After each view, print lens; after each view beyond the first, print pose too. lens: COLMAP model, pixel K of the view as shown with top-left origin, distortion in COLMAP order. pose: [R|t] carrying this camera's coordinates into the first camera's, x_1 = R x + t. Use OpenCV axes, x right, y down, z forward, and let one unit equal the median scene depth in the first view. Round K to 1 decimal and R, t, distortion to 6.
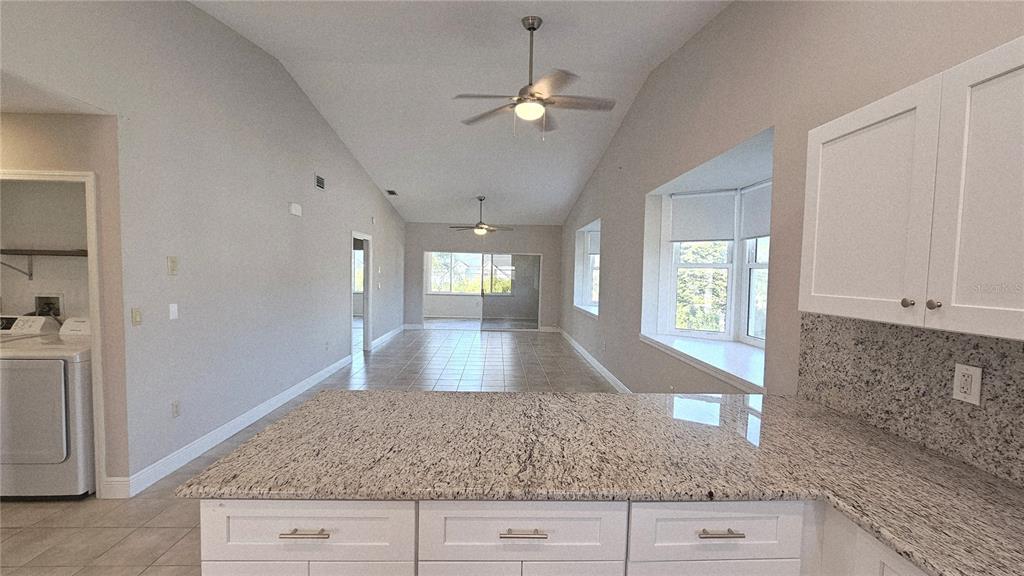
lens RADIAL K [[419.5, 0, 509.4], [0, 419.5, 294.9], [0, 0, 1]] dist [-0.005090, 0.001731]
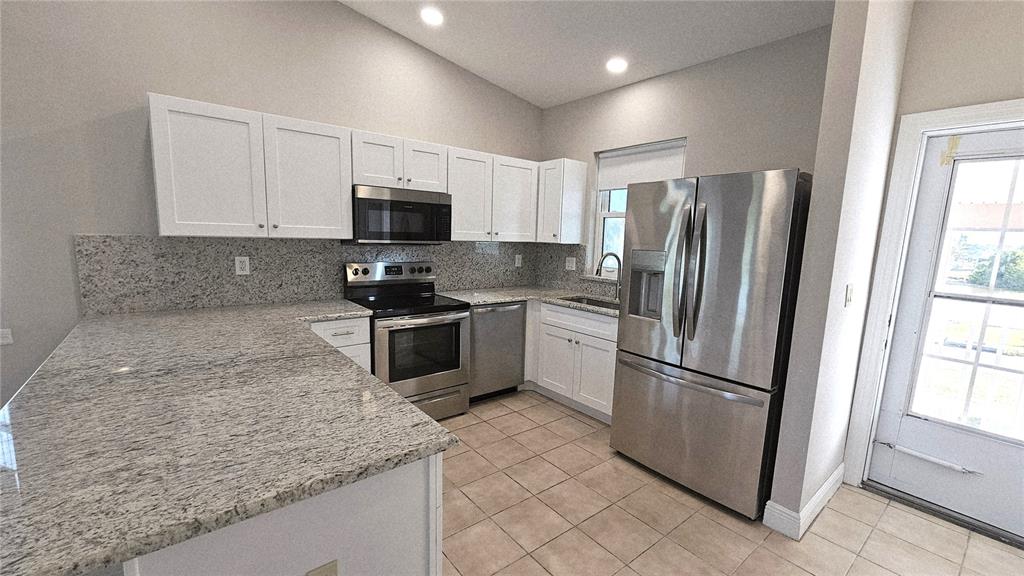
lens RADIAL K [[419.5, 0, 512.7], [0, 419.5, 293.7], [0, 0, 1]] dist [-0.005090, 0.001731]
pose [[-0.609152, -0.150818, 0.778581, -0.999848], [-0.000288, 0.981793, 0.189956, -0.030494], [-0.793053, 0.115488, -0.598104, 0.912446]]
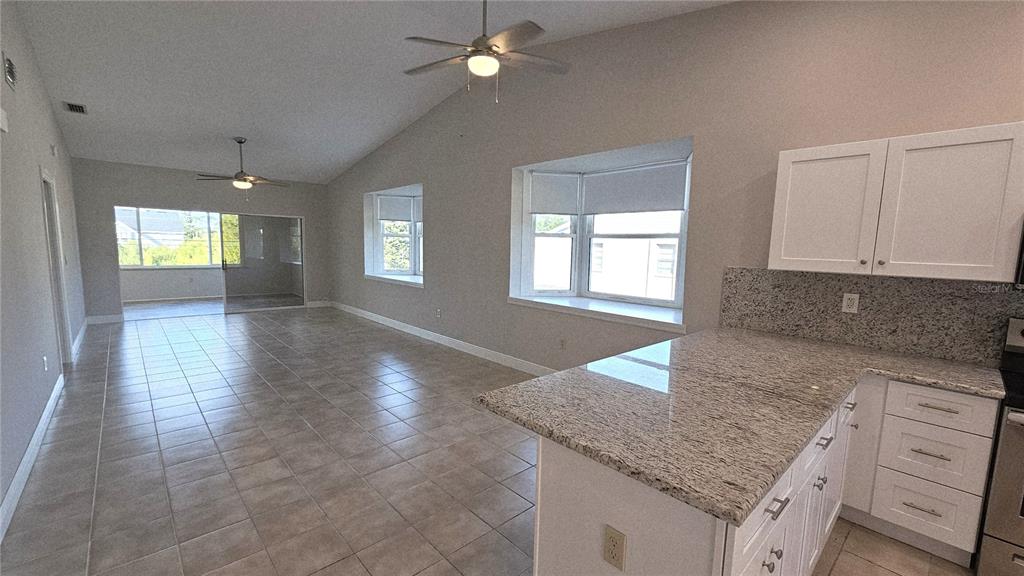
lens RADIAL K [[419.5, 0, 510.3], [0, 419.5, 296.8], [0, 0, 1]] dist [-0.005090, 0.001731]
pose [[0.753520, -0.082865, 0.652182, -1.029275], [0.026588, 0.995054, 0.095711, -0.033047], [-0.656887, -0.054780, 0.751996, 0.445124]]
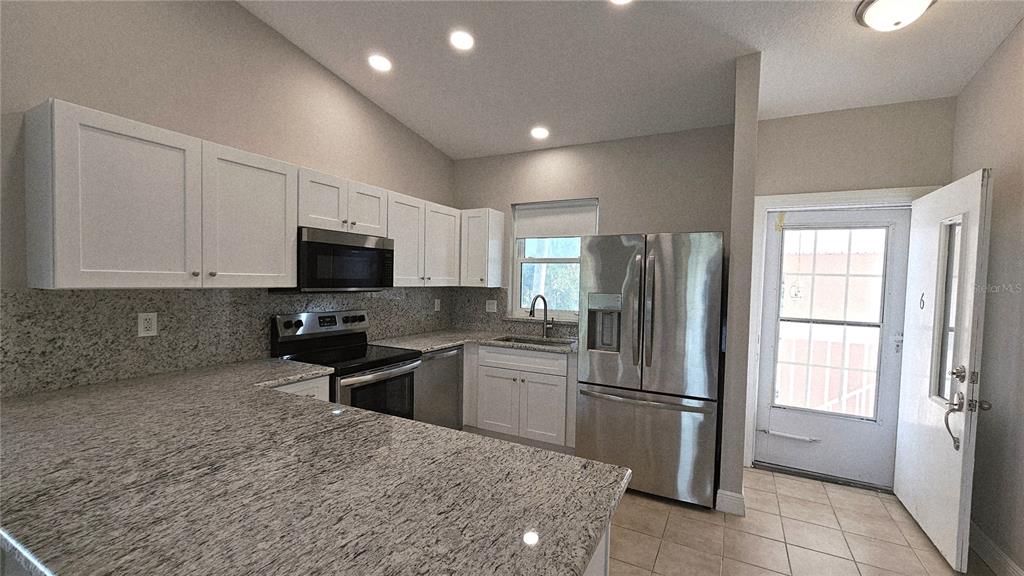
lens RADIAL K [[419.5, 0, 512.5], [0, 419.5, 293.2], [0, 0, 1]] dist [-0.005090, 0.001731]
pose [[-0.873708, -0.055615, 0.483260, -0.648219], [-0.013402, 0.995818, 0.090372, -0.048984], [-0.486265, 0.072482, -0.870800, 1.294824]]
